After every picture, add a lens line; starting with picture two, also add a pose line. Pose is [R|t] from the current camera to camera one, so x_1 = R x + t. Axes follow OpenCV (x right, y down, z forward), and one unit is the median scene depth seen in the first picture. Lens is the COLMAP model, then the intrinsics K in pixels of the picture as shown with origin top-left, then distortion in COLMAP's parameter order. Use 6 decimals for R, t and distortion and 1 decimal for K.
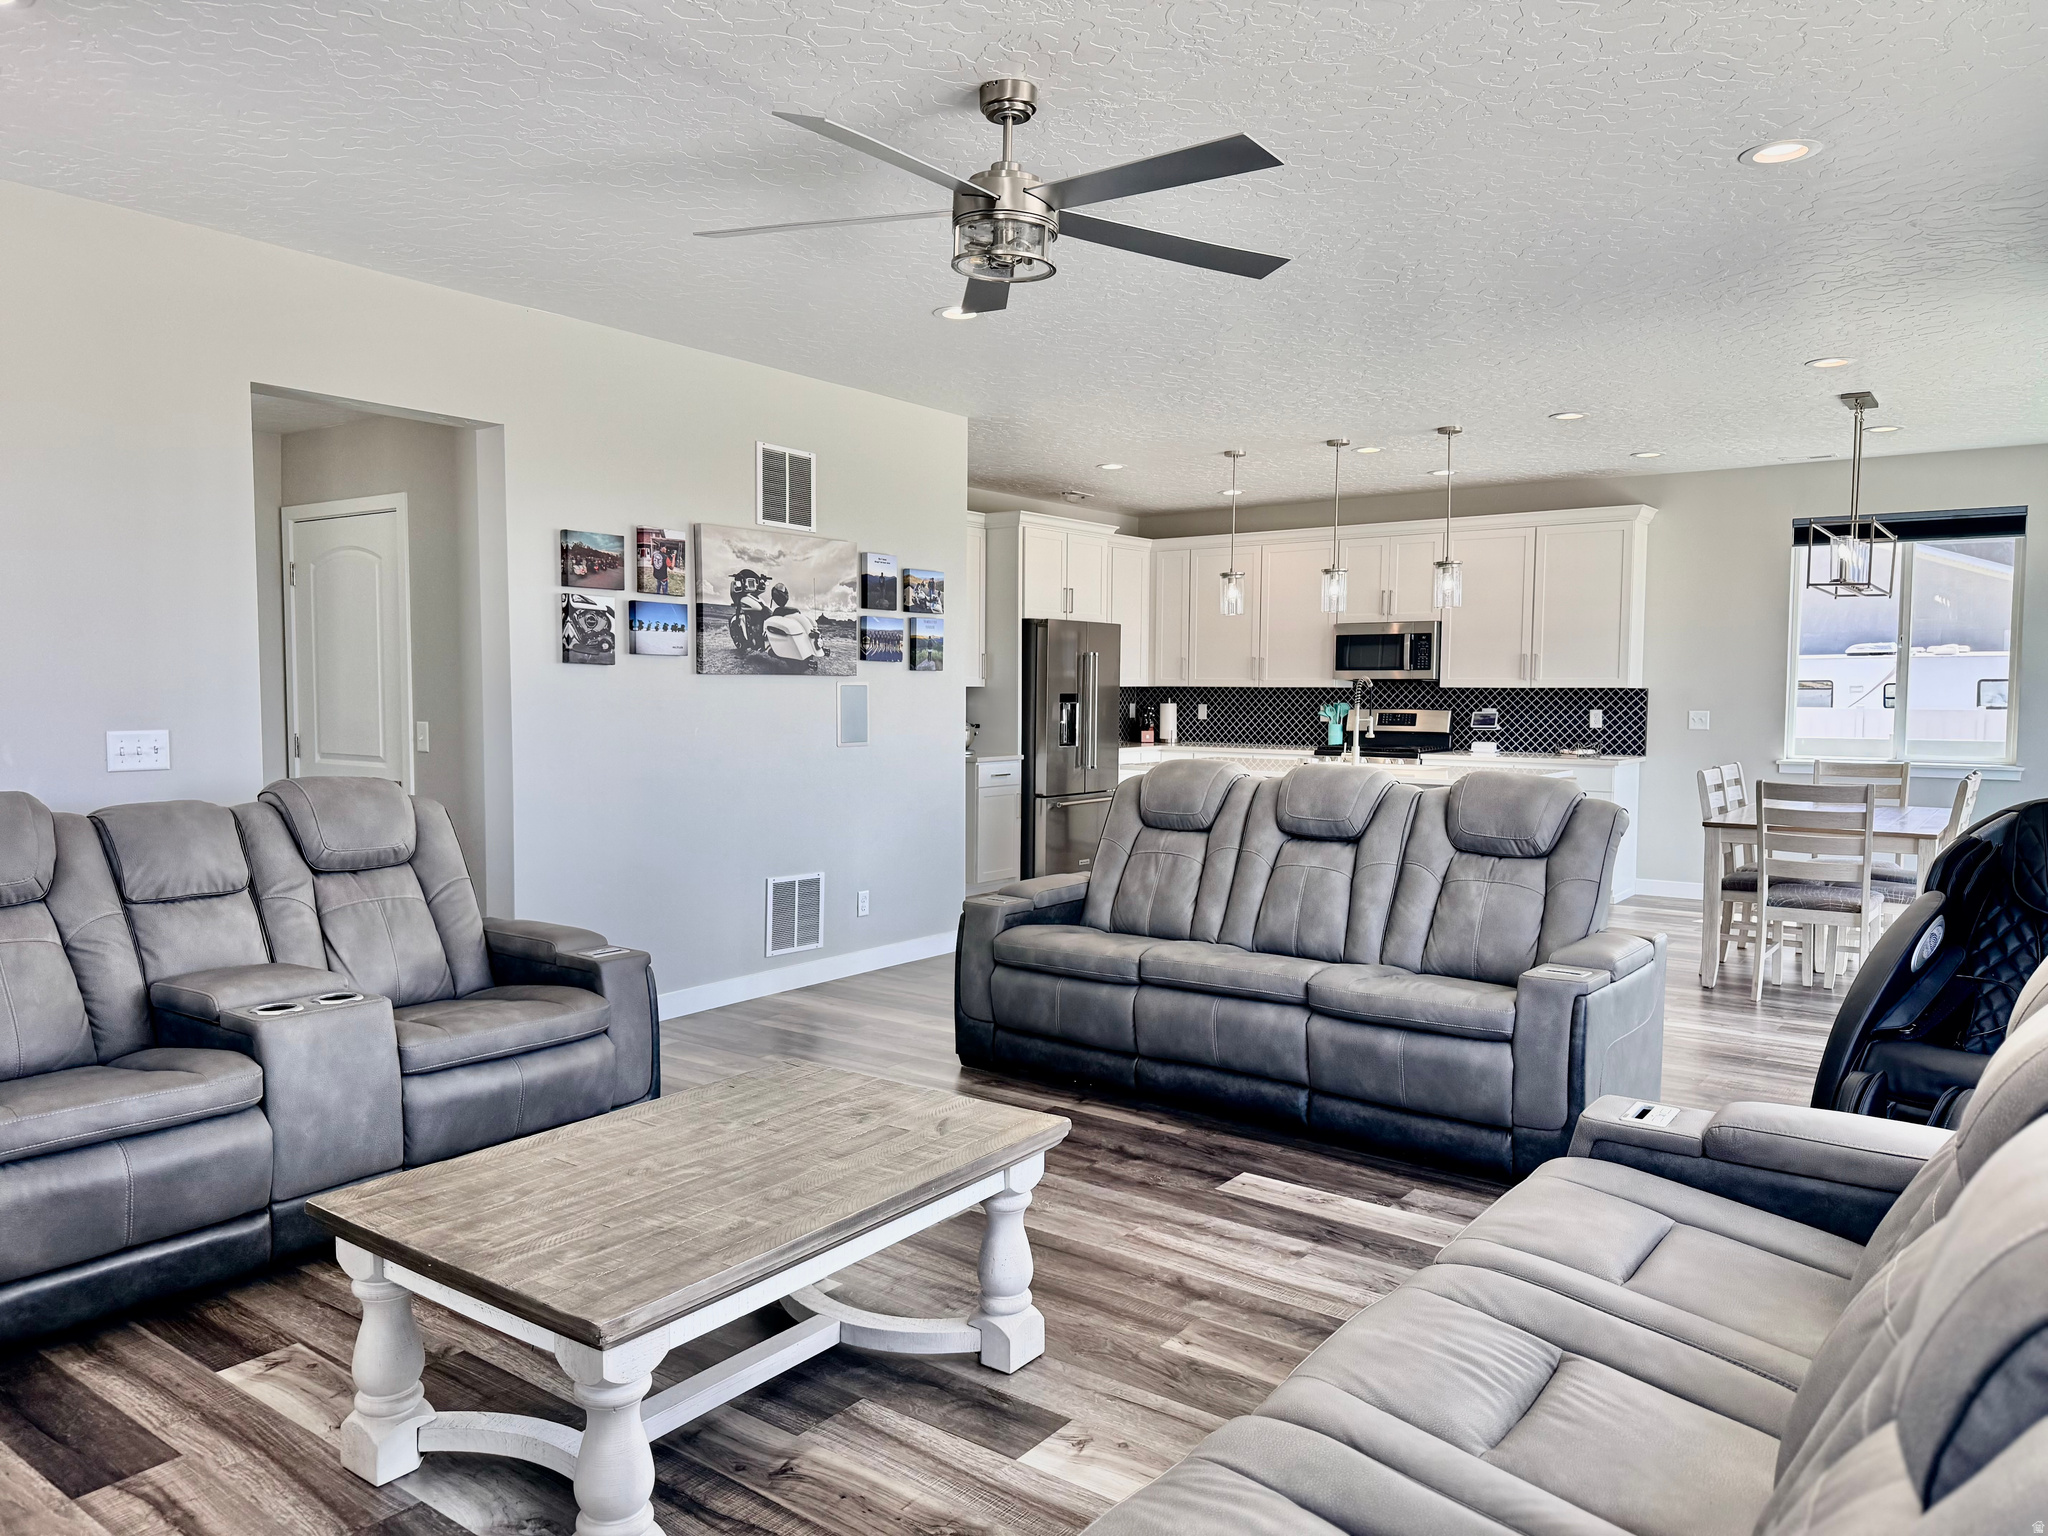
lens RADIAL K [[1436.3, 0, 974.9], [0, 1436.3, 773.6], [0, 0, 1]] dist [0.037878, -0.038225]
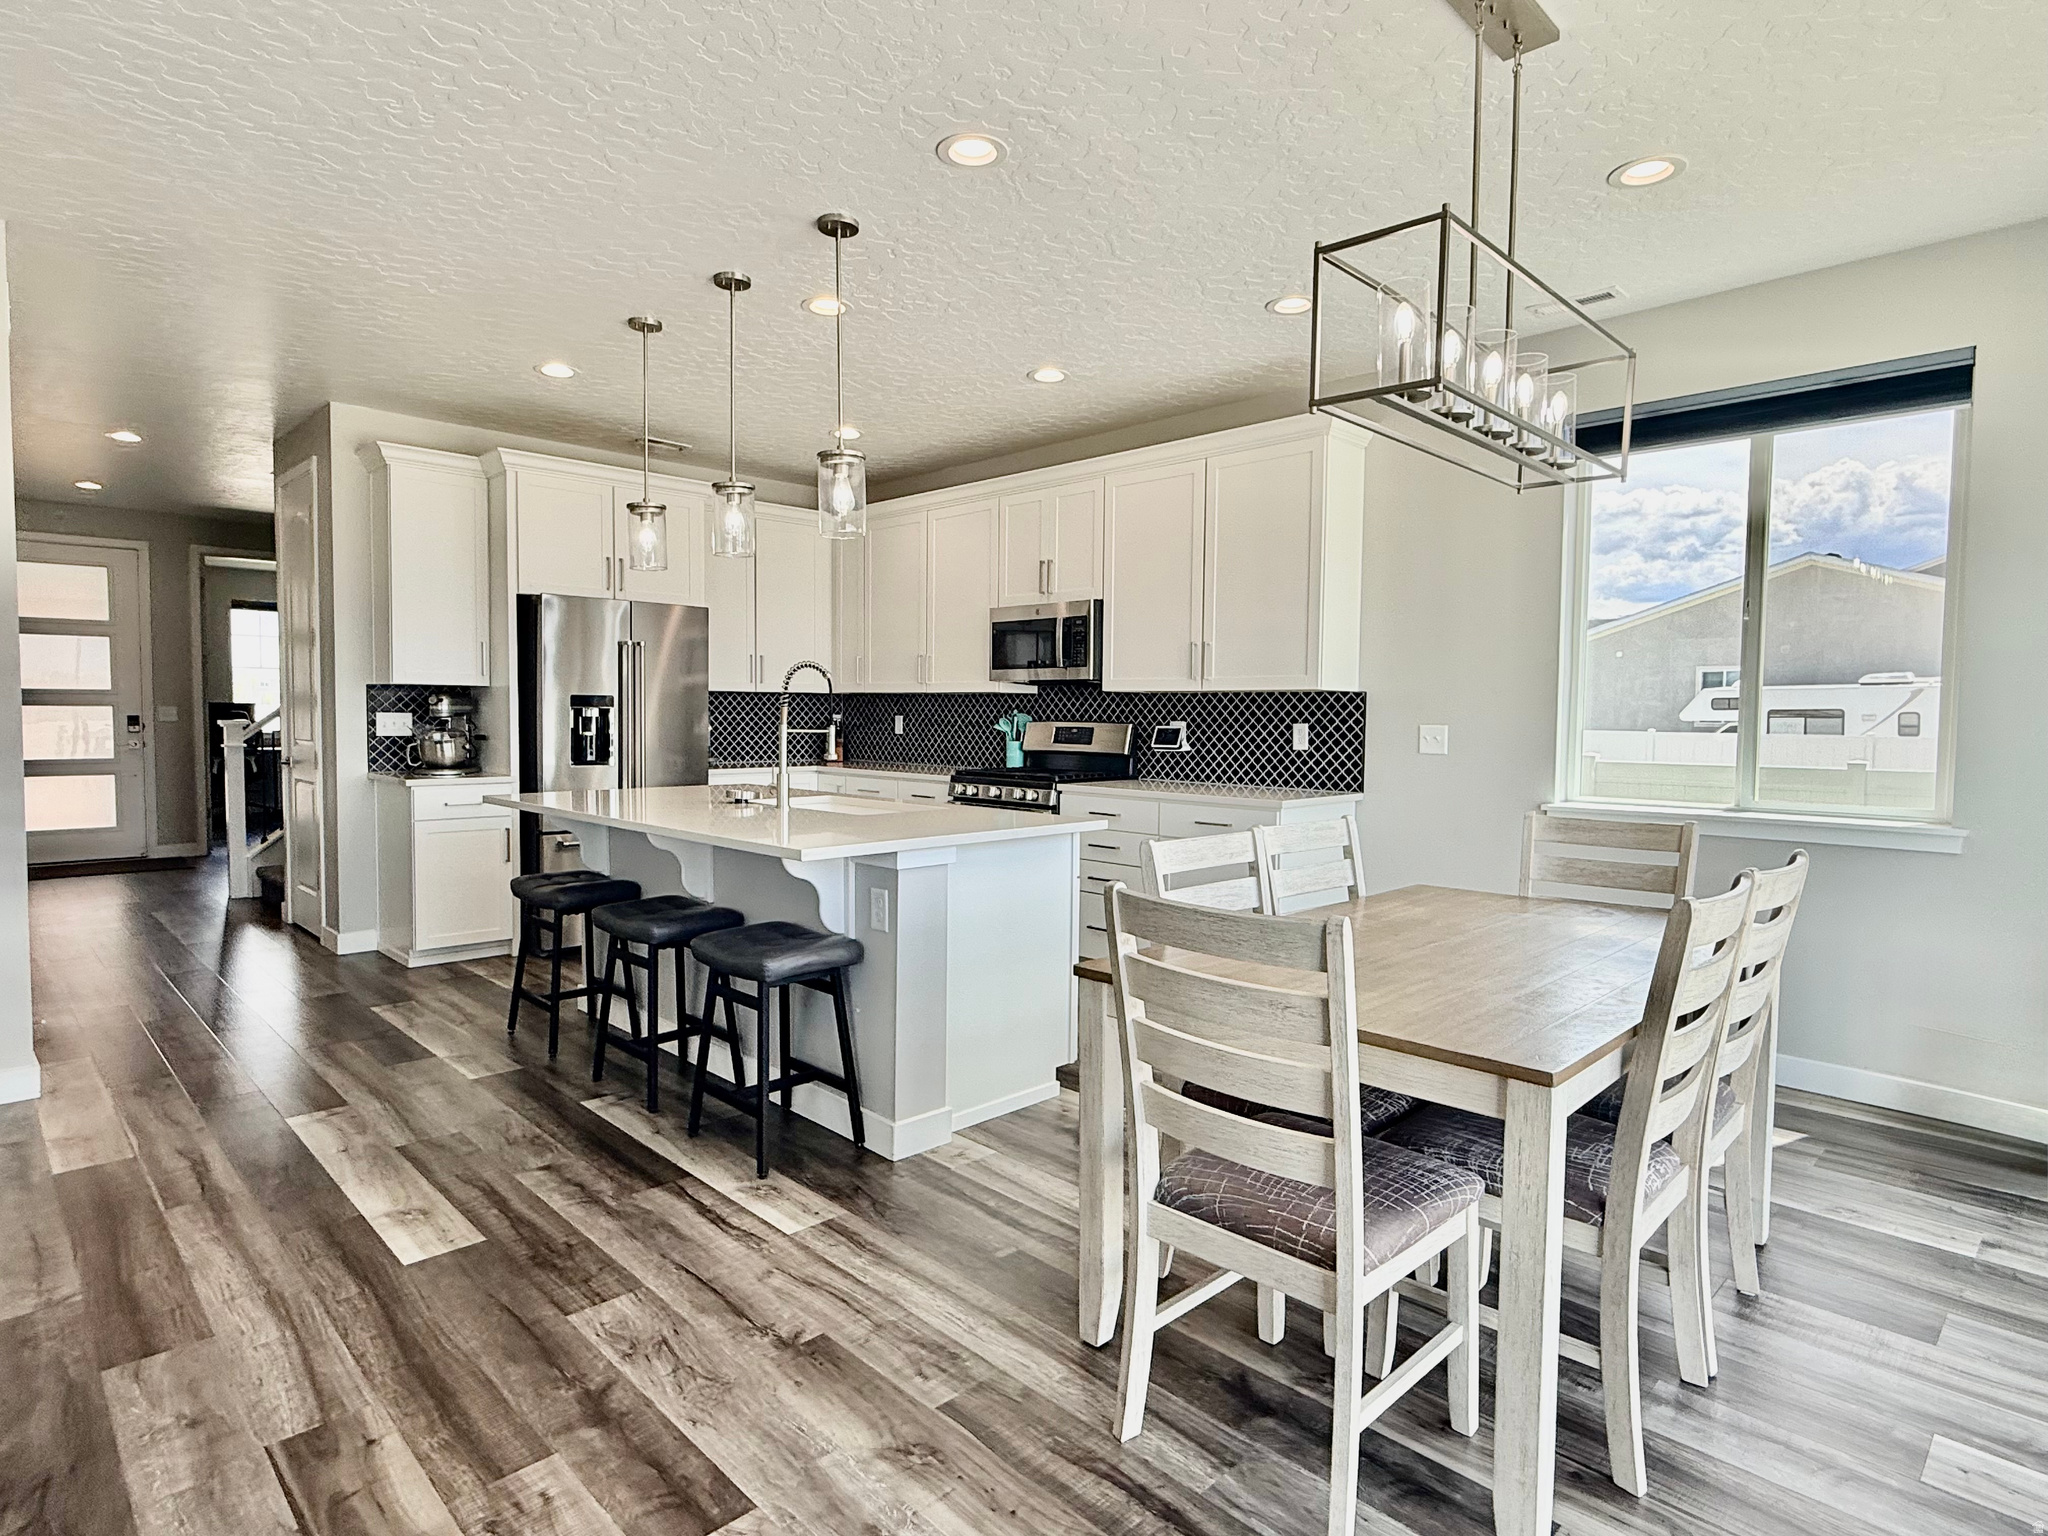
lens RADIAL K [[1106.2, 0, 1015.7], [0, 1106.2, 760.7], [0, 0, 1]] dist [0.002804, -0.002261]
pose [[0.990925, 0.013907, -0.133695, 0.400015], [-0.016386, 0.999713, -0.017457, -0.016564], [0.133414, 0.019490, 0.990869, 0.504743]]
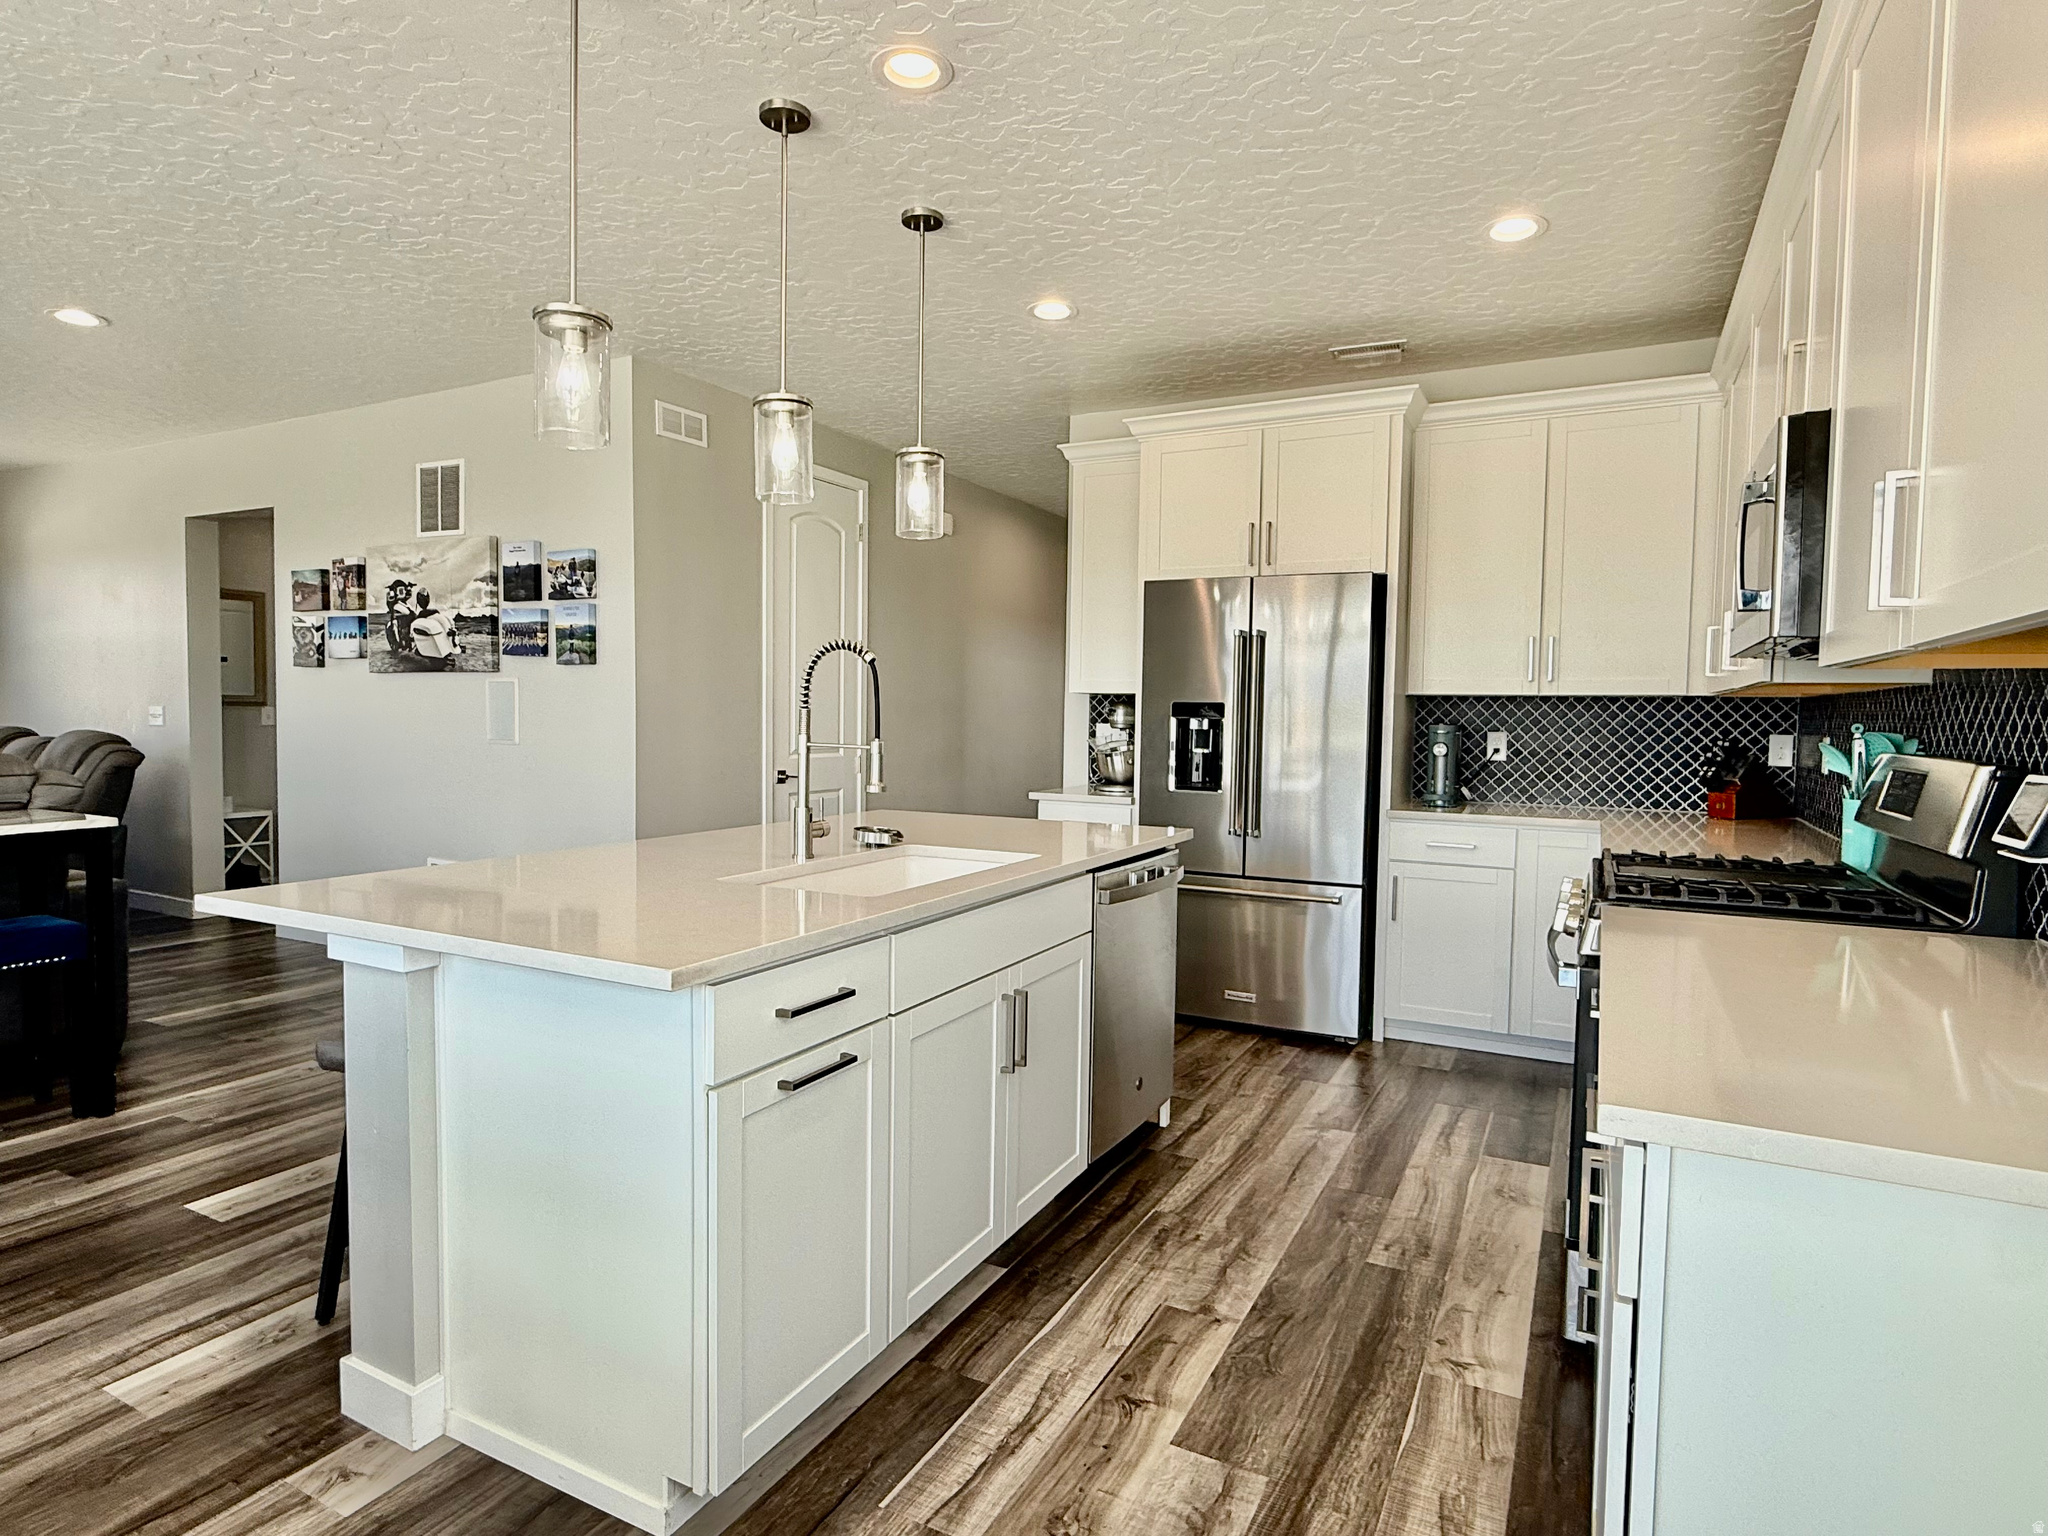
lens RADIAL K [[1106.2, 0, 1017.8], [0, 1106.2, 763.2], [0, 0, 1]] dist [0.002804, -0.002261]
pose [[0.174049, 0.043449, -0.983778, 0.554008], [-0.075177, 0.996697, 0.030720, -0.042977], [0.981863, 0.068610, 0.176740, 0.935148]]
